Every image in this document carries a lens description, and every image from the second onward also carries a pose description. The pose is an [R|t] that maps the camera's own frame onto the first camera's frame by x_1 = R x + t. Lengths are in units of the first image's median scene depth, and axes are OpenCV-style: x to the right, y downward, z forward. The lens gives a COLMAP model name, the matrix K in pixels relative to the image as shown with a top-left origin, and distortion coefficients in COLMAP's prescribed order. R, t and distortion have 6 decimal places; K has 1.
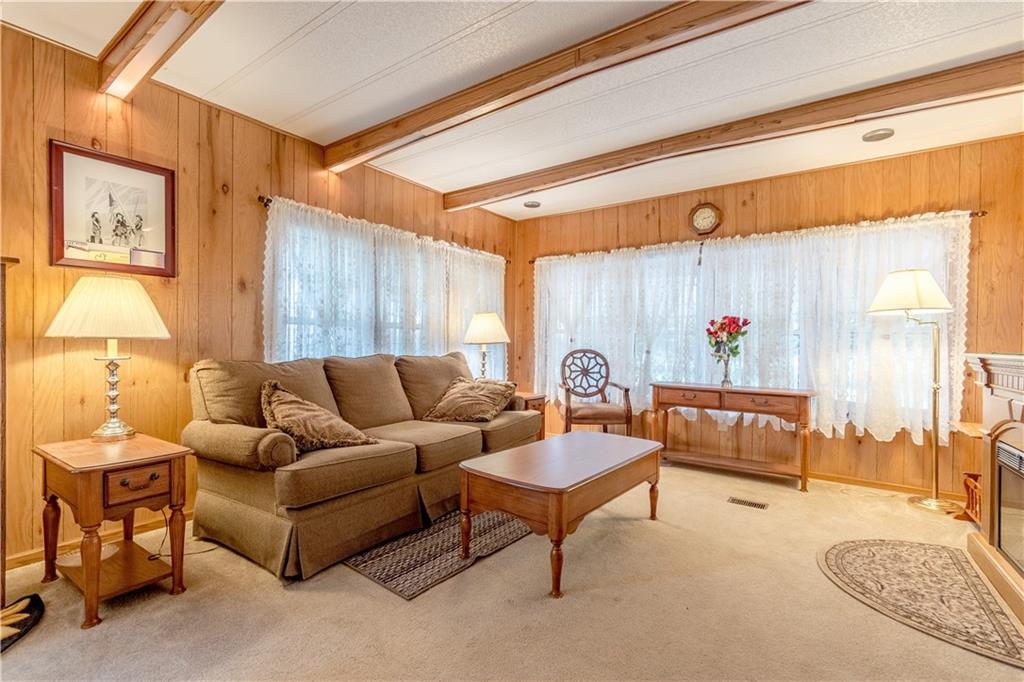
lens RADIAL K [[449.0, 0, 511.9], [0, 449.0, 344.7], [0, 0, 1]] dist [0.001880, 0.000235]
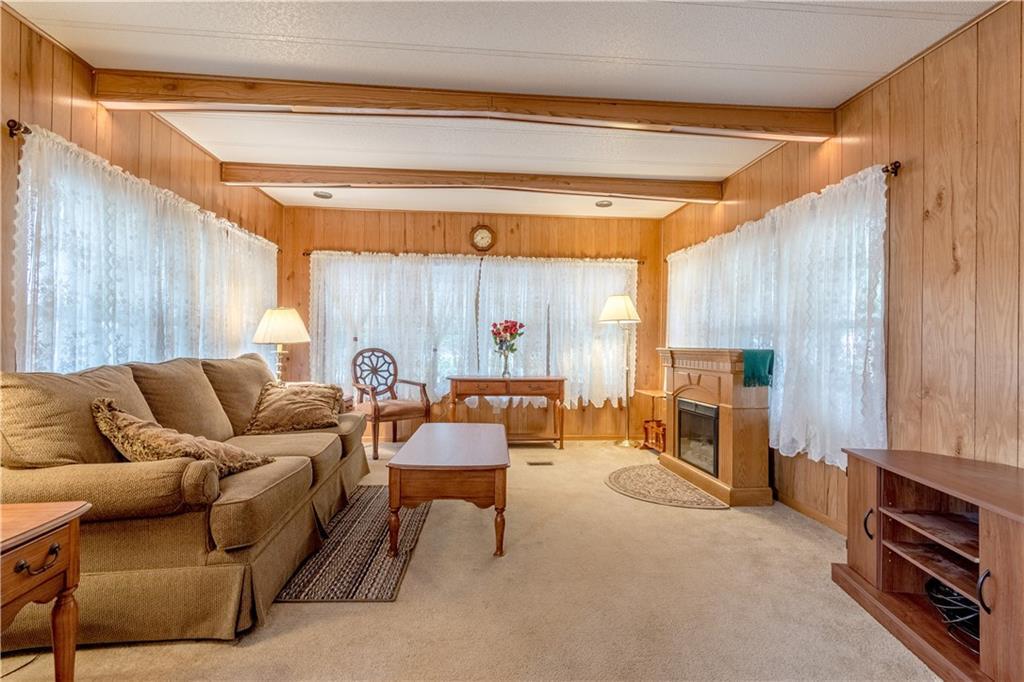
lens RADIAL K [[459.2, 0, 503.9], [0, 459.2, 339.6], [0, 0, 1]] dist [0.000179, -0.000099]
pose [[0.769316, -0.000900, 0.638867, -0.342787], [0.004207, 0.999984, -0.003657, -0.005248], [-0.638854, 0.005501, 0.769308, 0.025418]]
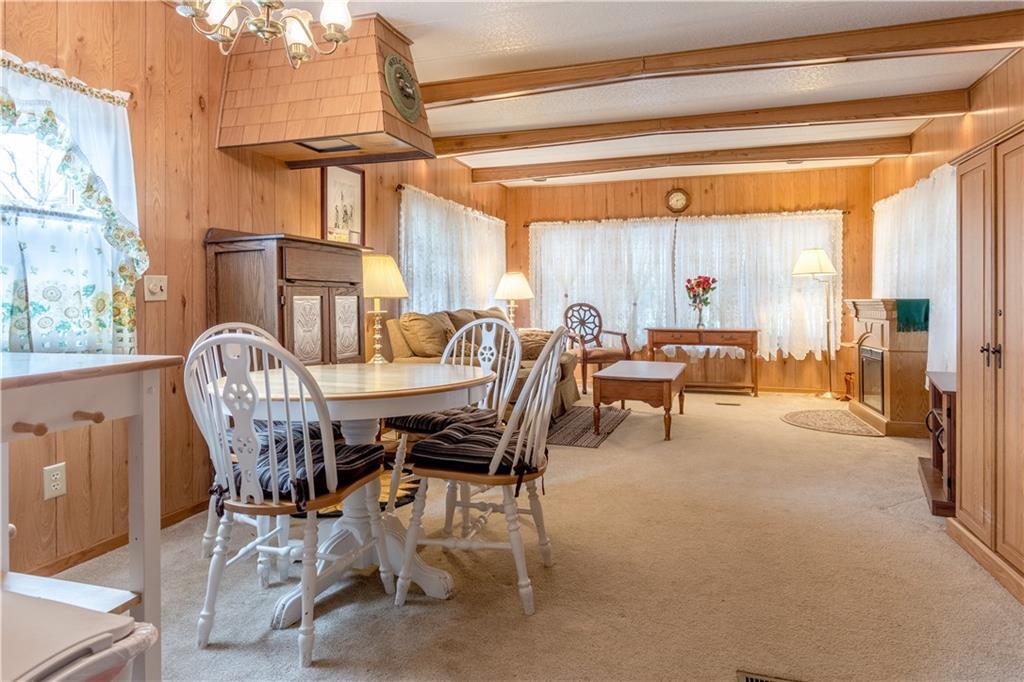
lens RADIAL K [[583.3, 0, 509.1], [0, 583.3, 293.1], [0, 0, 1]] dist [-0.000766, -0.000304]
pose [[0.956466, -0.013005, 0.291553, -0.585489], [0.017607, 0.999758, -0.013166, 0.000688], [-0.291311, 0.017726, 0.956464, -0.511768]]
